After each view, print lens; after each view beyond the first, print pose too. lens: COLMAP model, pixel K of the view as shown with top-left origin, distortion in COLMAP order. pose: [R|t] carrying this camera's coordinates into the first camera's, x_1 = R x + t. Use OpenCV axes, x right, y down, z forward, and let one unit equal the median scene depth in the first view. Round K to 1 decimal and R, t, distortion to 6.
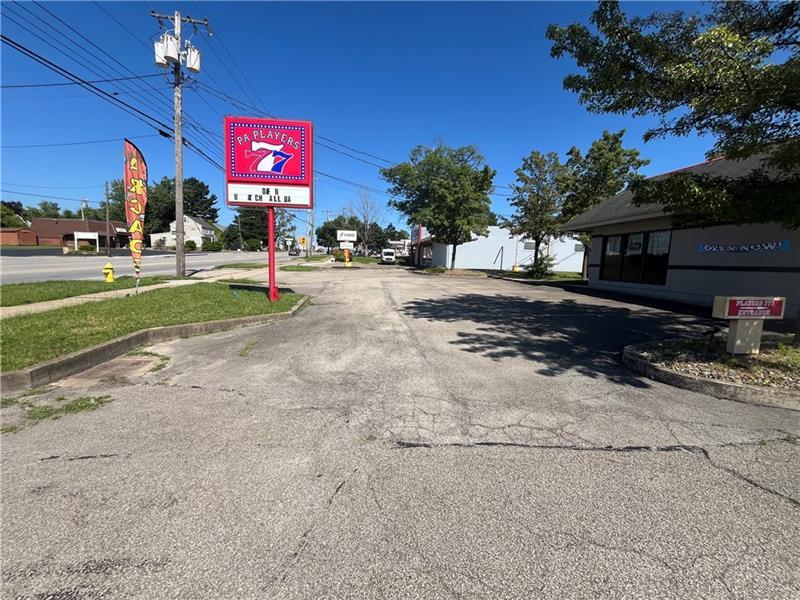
lens RADIAL K [[320.8, 0, 398.2], [0, 320.8, 302.7], [0, 0, 1]] dist [-0.012966, 0.000538]
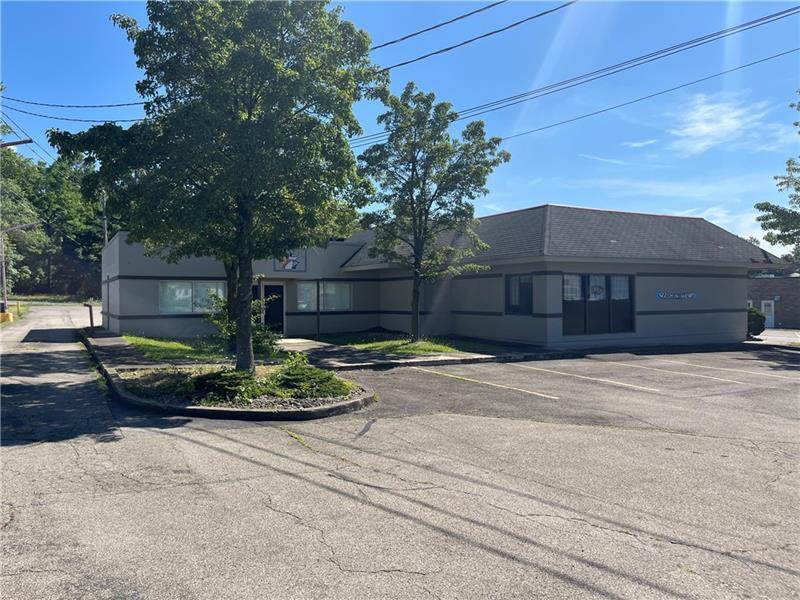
lens RADIAL K [[599.9, 0, 401.3], [0, 599.9, 298.2], [0, 0, 1]] dist [0.055059, -0.087948]
pose [[-0.431573, -0.028578, 0.901625, -1.329799], [0.109872, 0.990391, 0.083983, -1.002903], [-0.895362, 0.135308, -0.424286, 6.185118]]
